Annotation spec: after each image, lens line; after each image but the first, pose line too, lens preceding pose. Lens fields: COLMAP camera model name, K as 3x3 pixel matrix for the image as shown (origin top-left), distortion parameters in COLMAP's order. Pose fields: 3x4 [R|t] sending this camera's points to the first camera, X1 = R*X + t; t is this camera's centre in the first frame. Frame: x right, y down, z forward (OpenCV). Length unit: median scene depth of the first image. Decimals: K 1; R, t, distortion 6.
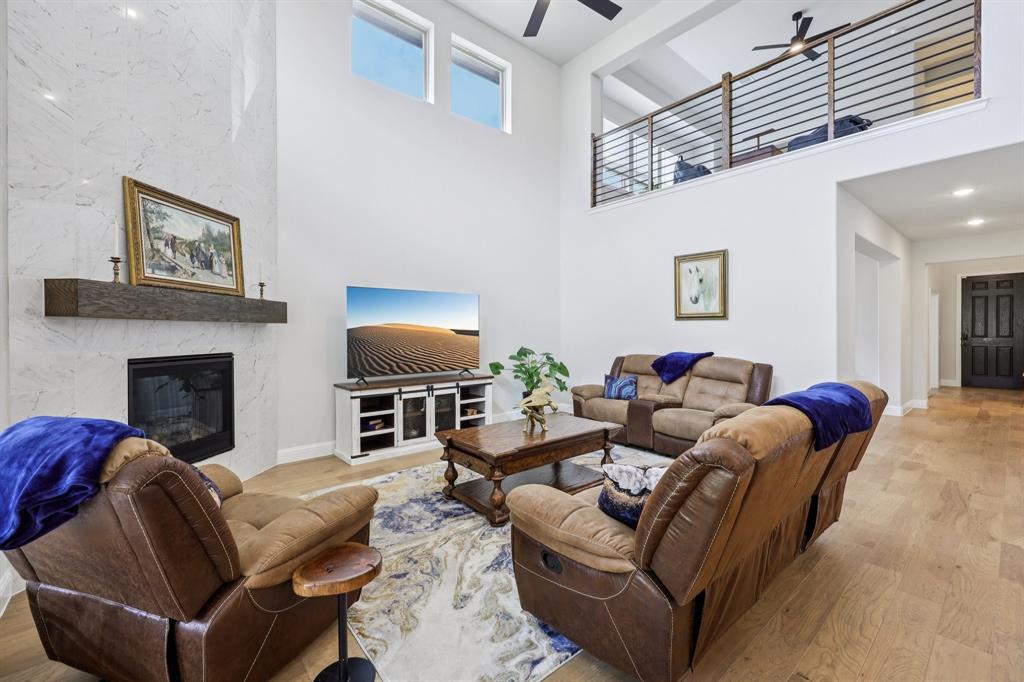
lens RADIAL K [[429.9, 0, 512.3], [0, 429.9, 331.8], [0, 0, 1]] dist [0.003116, -0.000351]
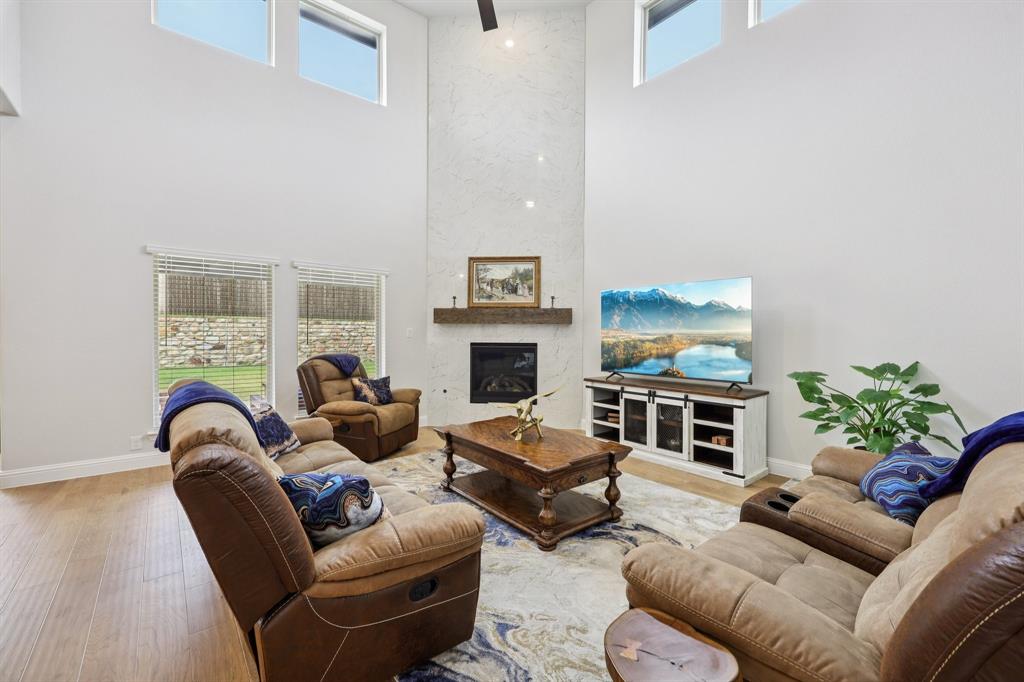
lens RADIAL K [[429.9, 0, 519.1], [0, 429.9, 337.0], [0, 0, 1]] dist [0.003116, -0.000351]
pose [[-0.008581, 0.017905, -0.999803, 0.876488], [-0.004102, 0.999831, 0.017941, -0.002484], [0.999955, 0.004256, -0.008506, 0.905489]]
